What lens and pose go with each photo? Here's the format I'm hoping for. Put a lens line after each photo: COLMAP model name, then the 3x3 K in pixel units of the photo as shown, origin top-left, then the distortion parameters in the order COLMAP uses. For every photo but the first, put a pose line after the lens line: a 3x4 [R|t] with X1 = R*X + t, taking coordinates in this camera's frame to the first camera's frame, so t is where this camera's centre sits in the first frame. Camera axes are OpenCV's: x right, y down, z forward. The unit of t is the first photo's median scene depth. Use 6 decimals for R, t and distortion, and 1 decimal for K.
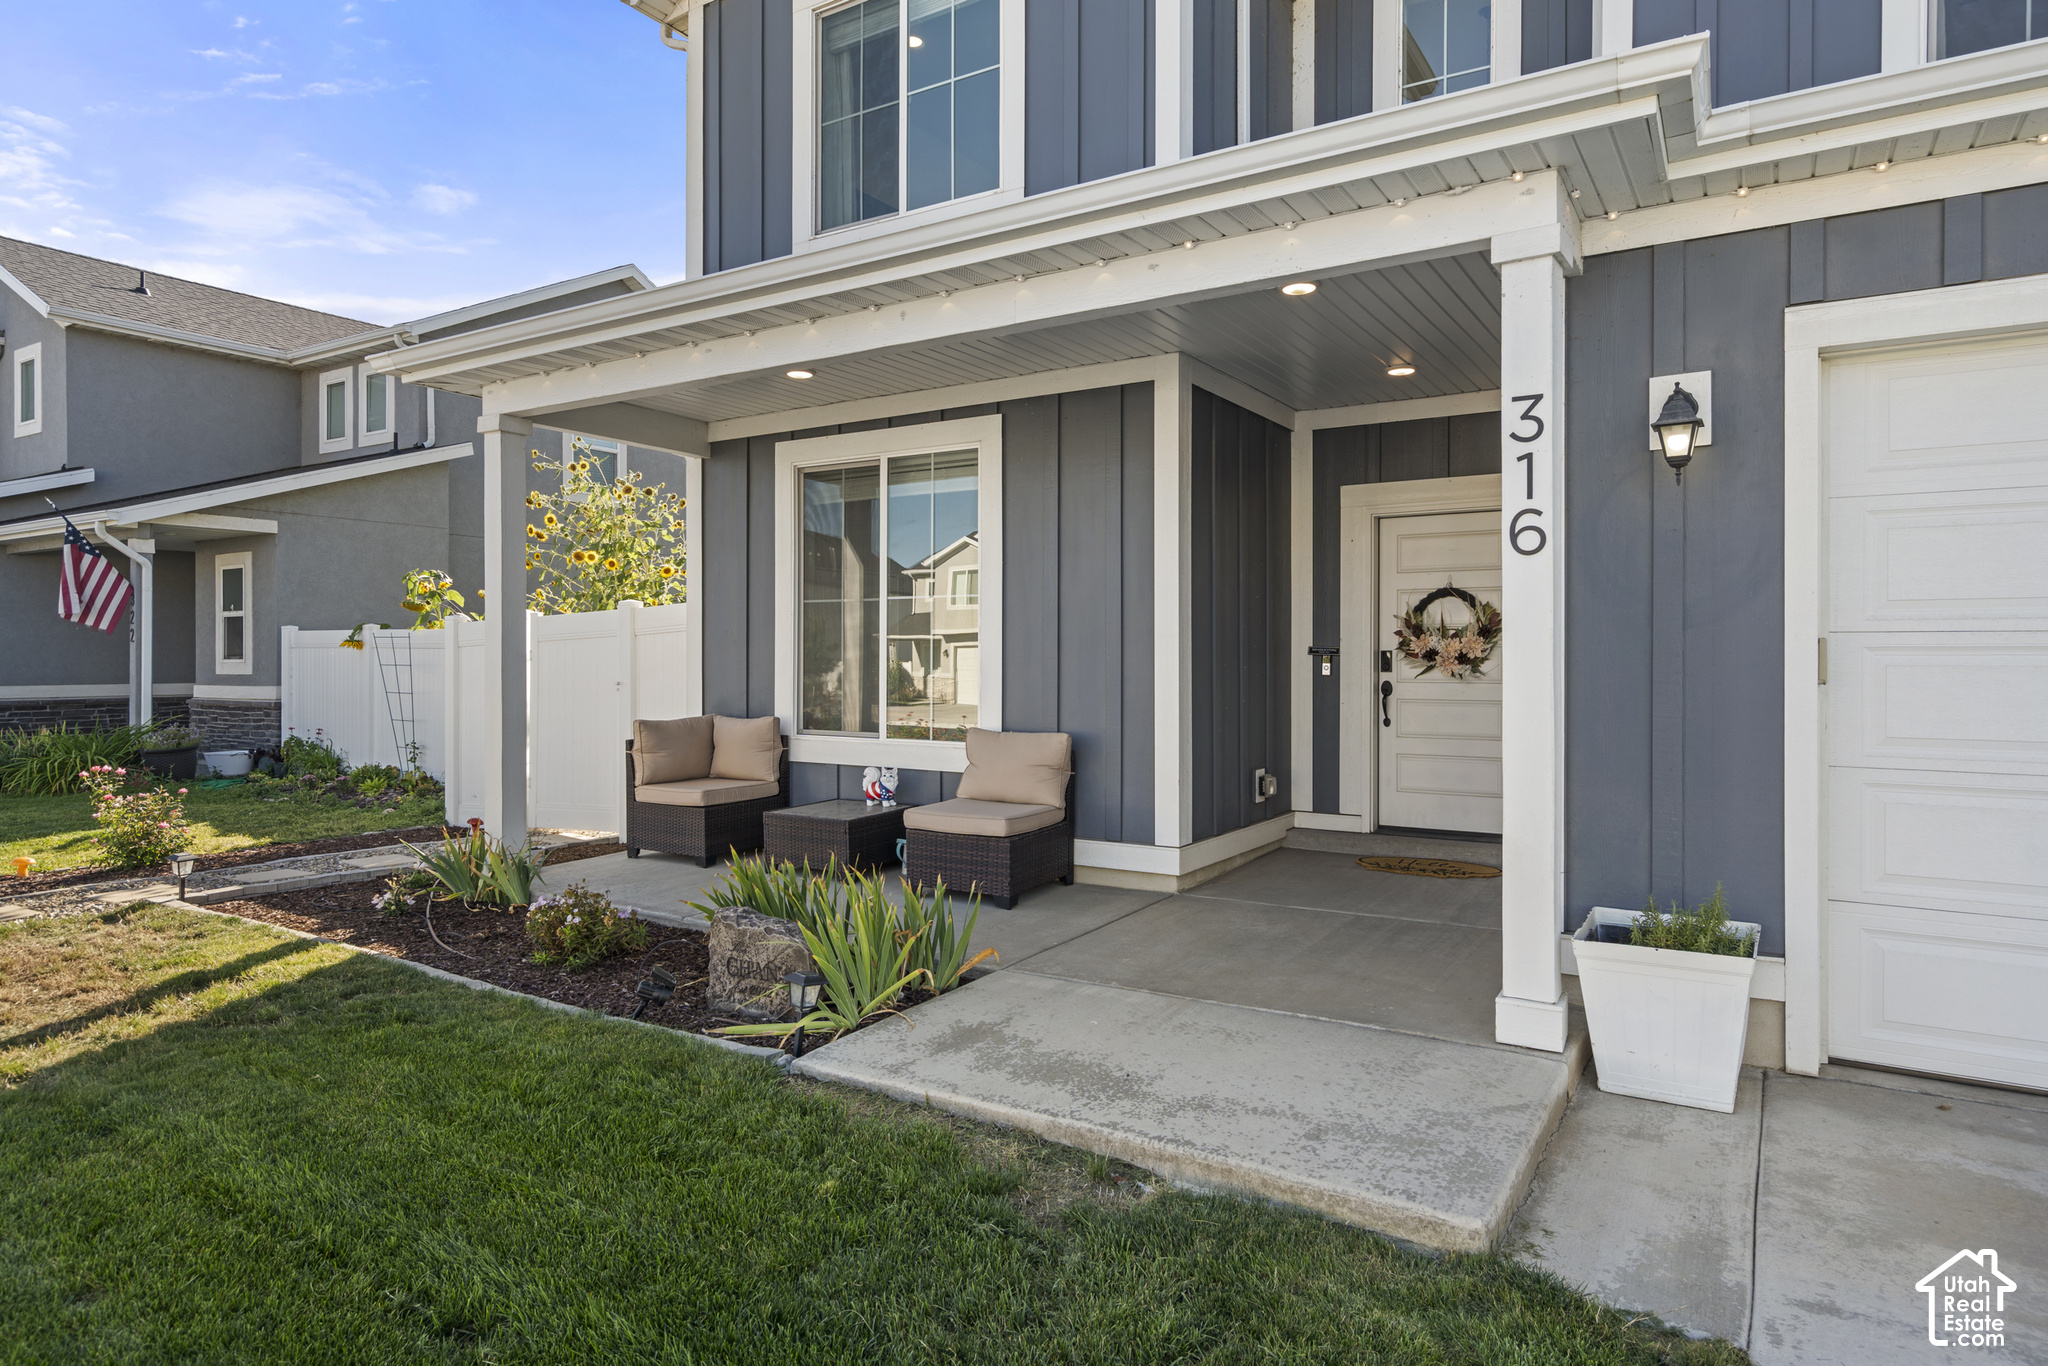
lens RADIAL K [[1202.8, 0, 1022.5], [0, 1202.8, 641.7], [0, 0, 1]] dist [0.001421, -0.000230]
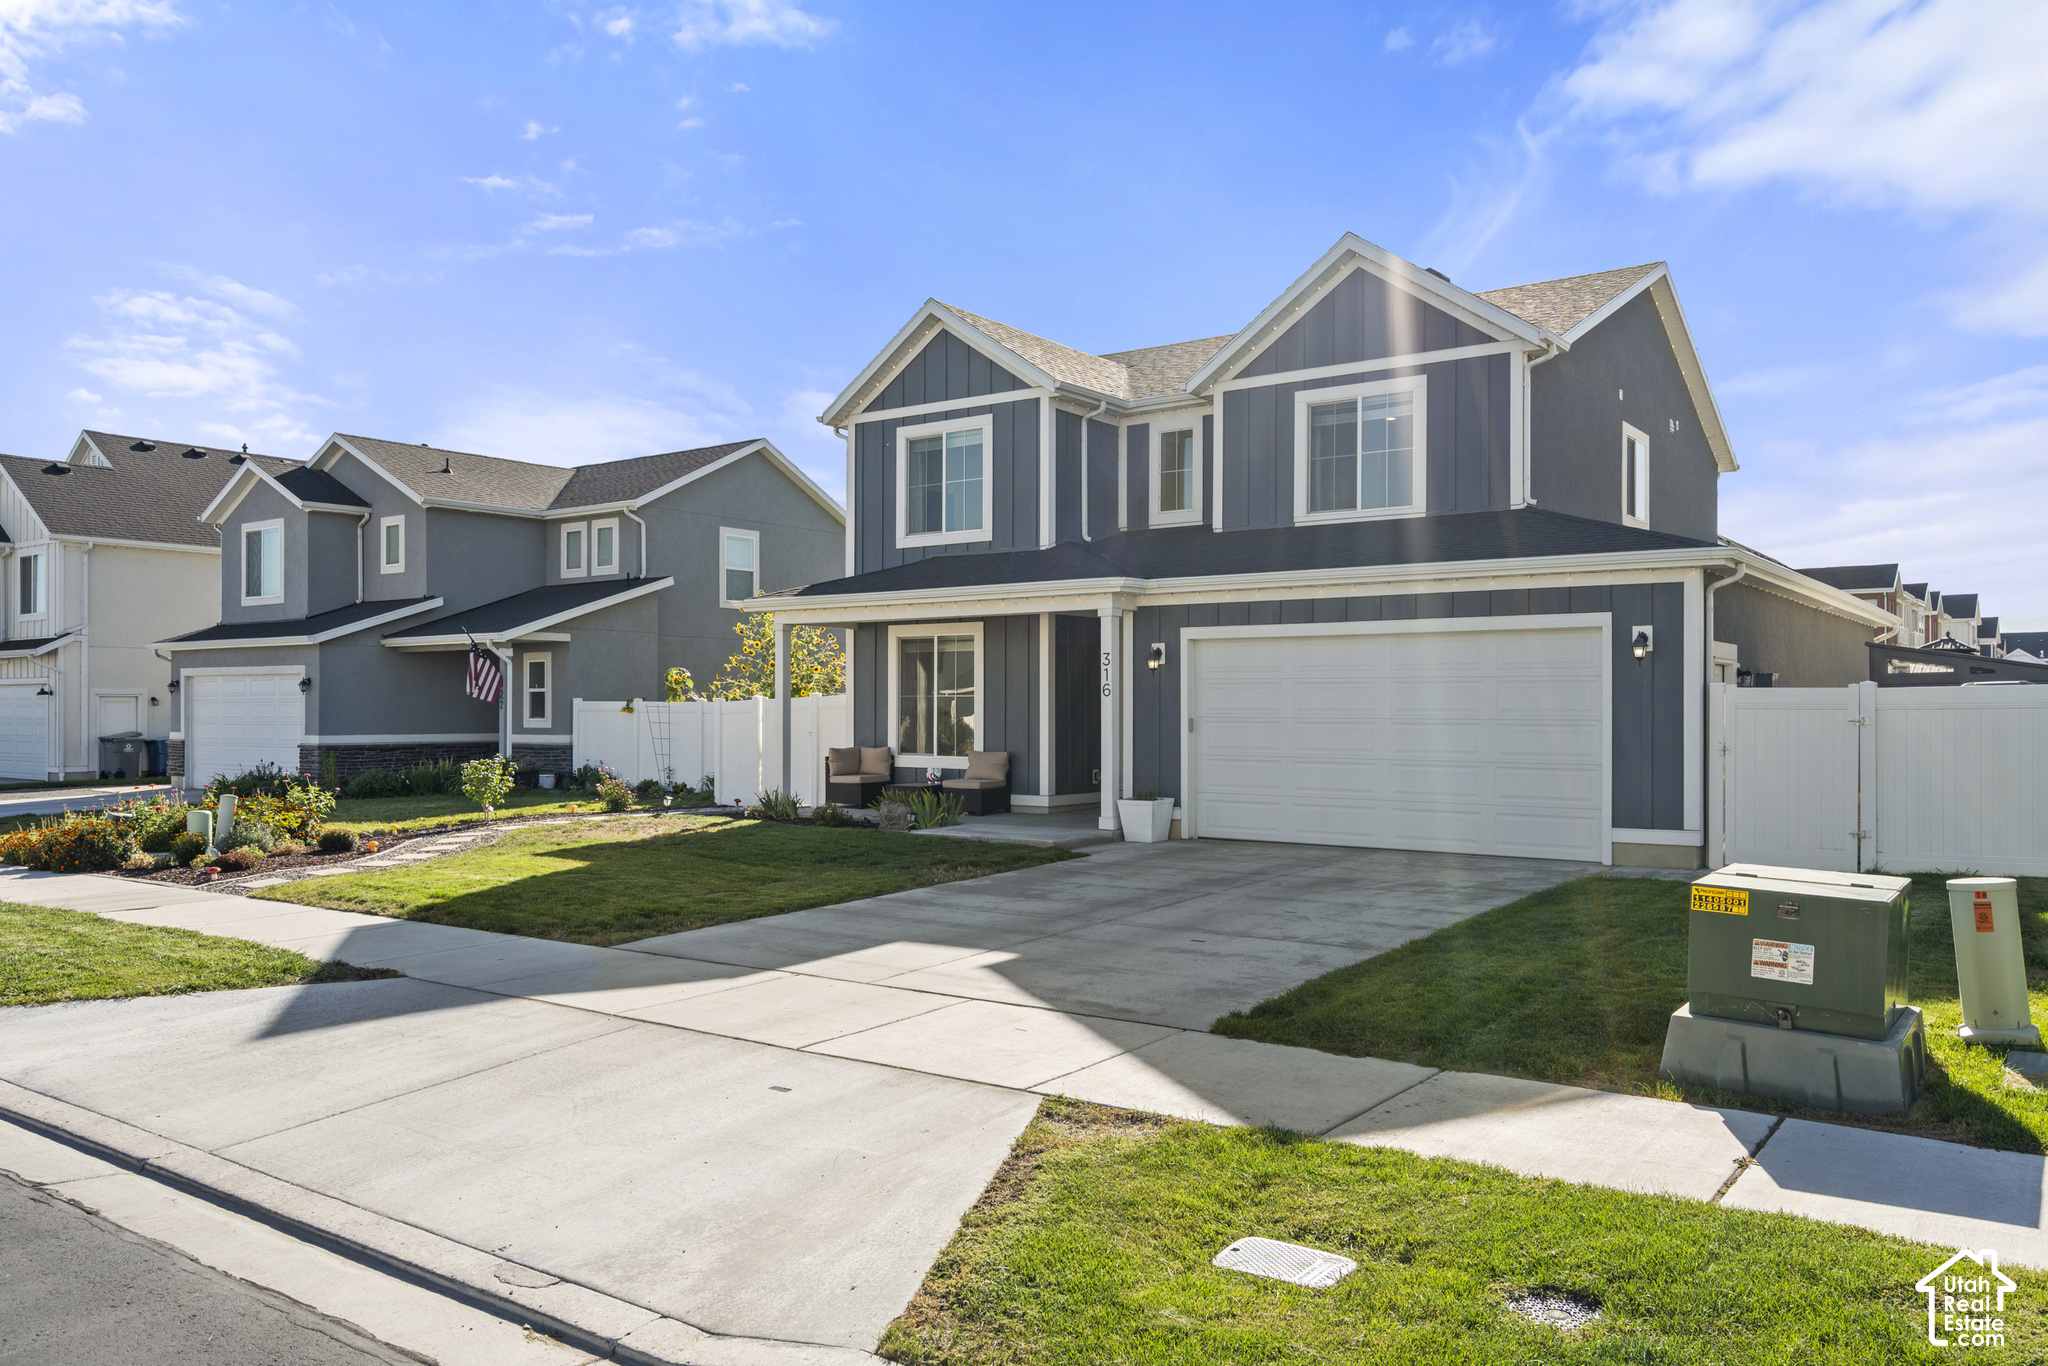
lens RADIAL K [[1492.0, 0, 1024.0], [0, 1492.0, 683.0], [0, 0, 1]] dist [0.003167, 0.001196]
pose [[0.997755, -0.000252, -0.066976, 0.231331], [0.000012, 0.999994, -0.003592, -0.046831], [0.066976, 0.003584, 0.997748, -1.740173]]
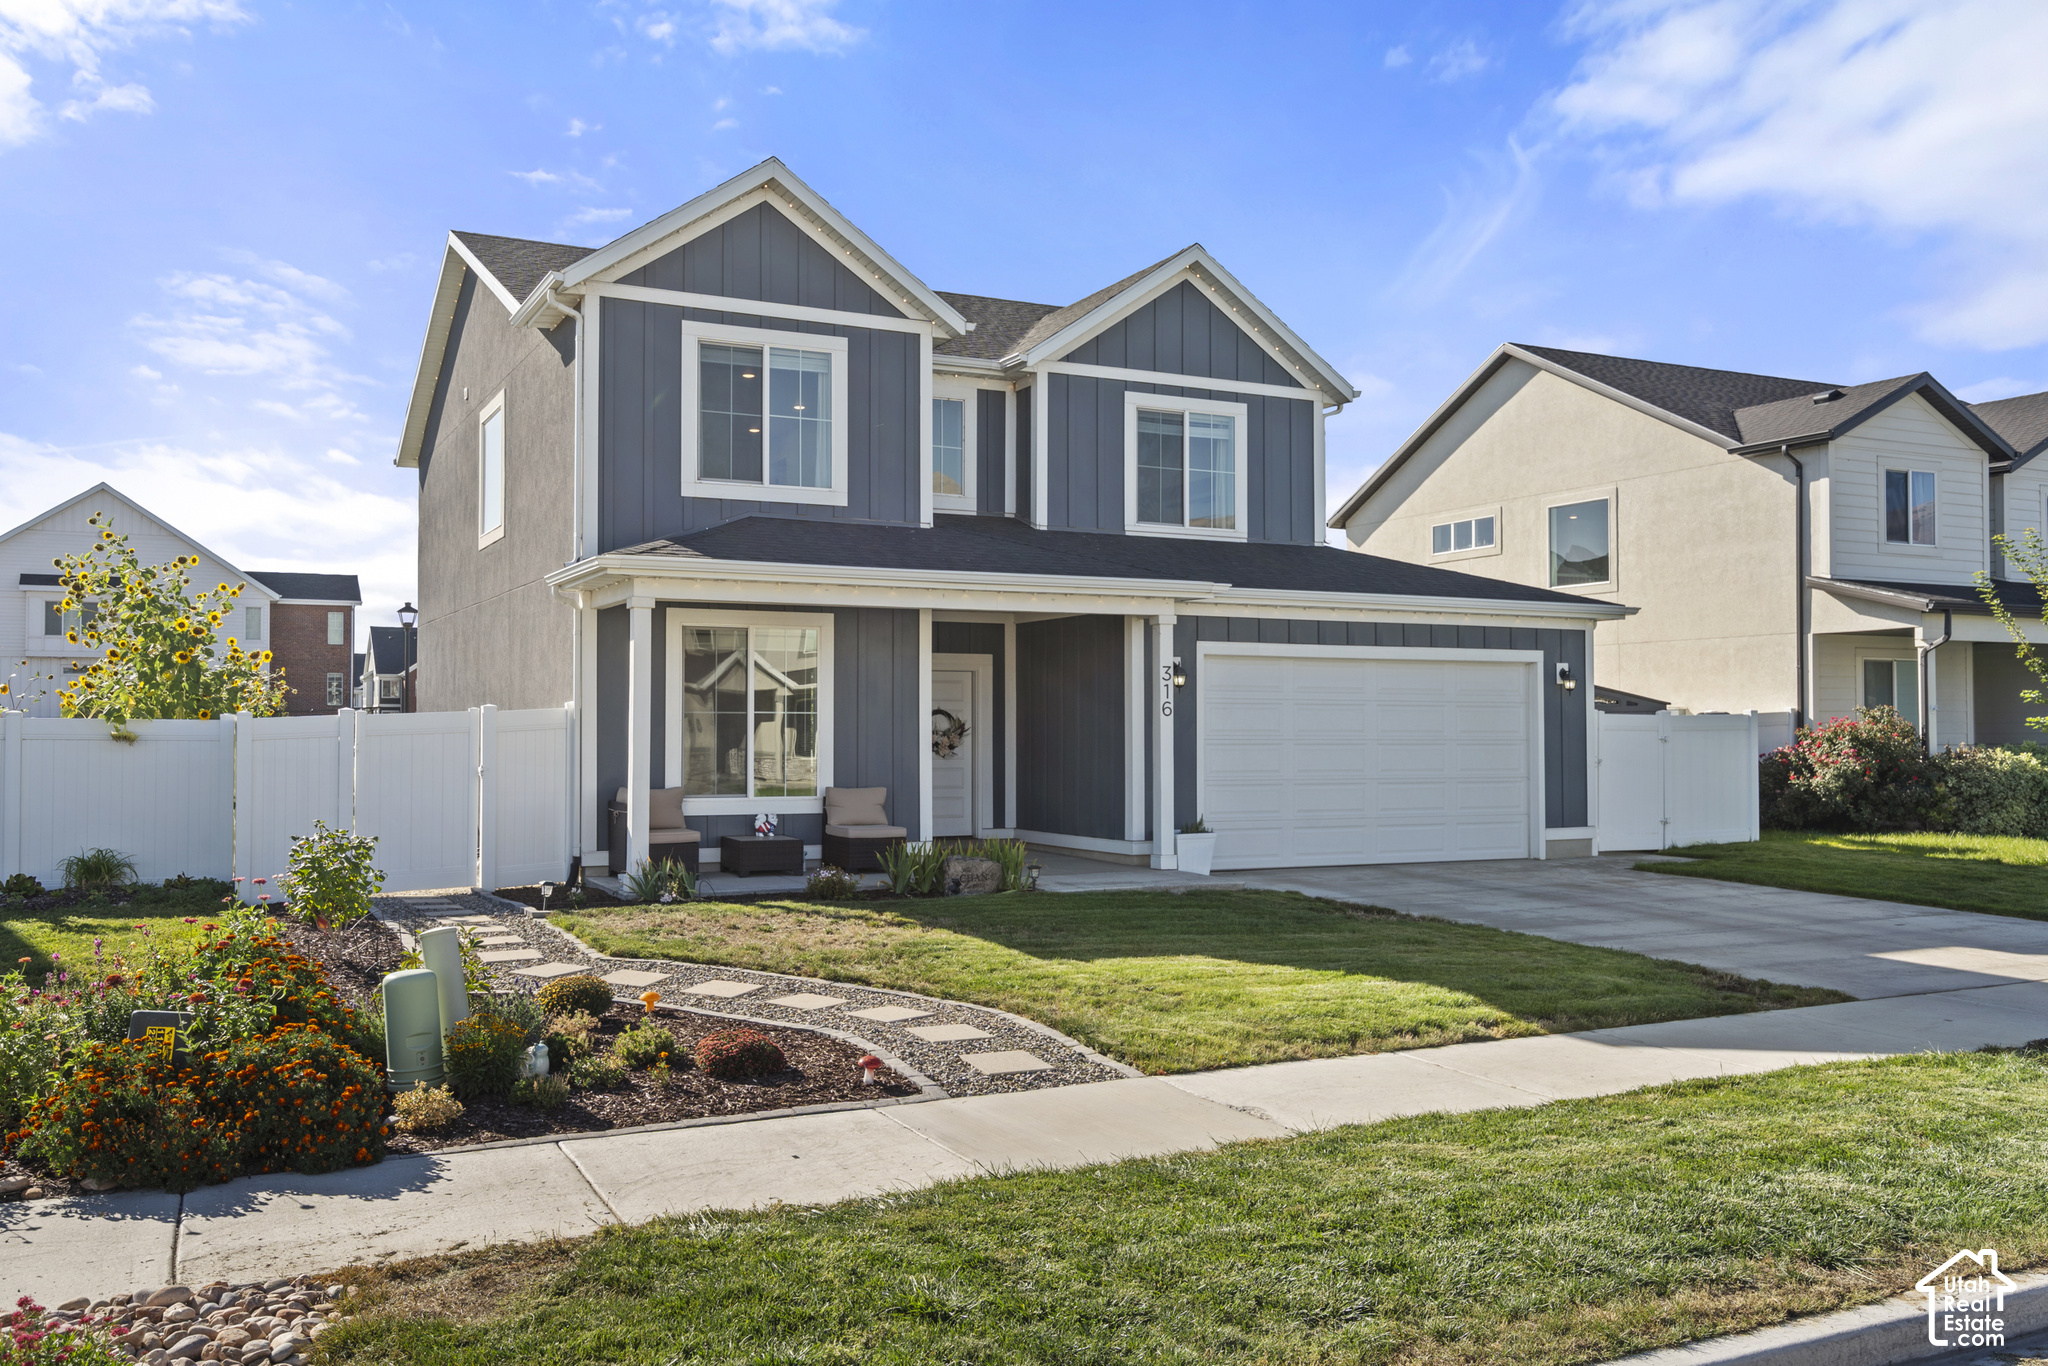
lens RADIAL K [[1733.1, 0, 1024.0], [0, 1733.1, 683.0], [0, 0, 1]] dist [0.000071, 0.000419]
pose [[0.518725, 0.025105, 0.854572, -1.816112], [-0.010885, 0.999682, -0.022761, -0.024659], [-0.854872, 0.002505, 0.518834, -0.517394]]
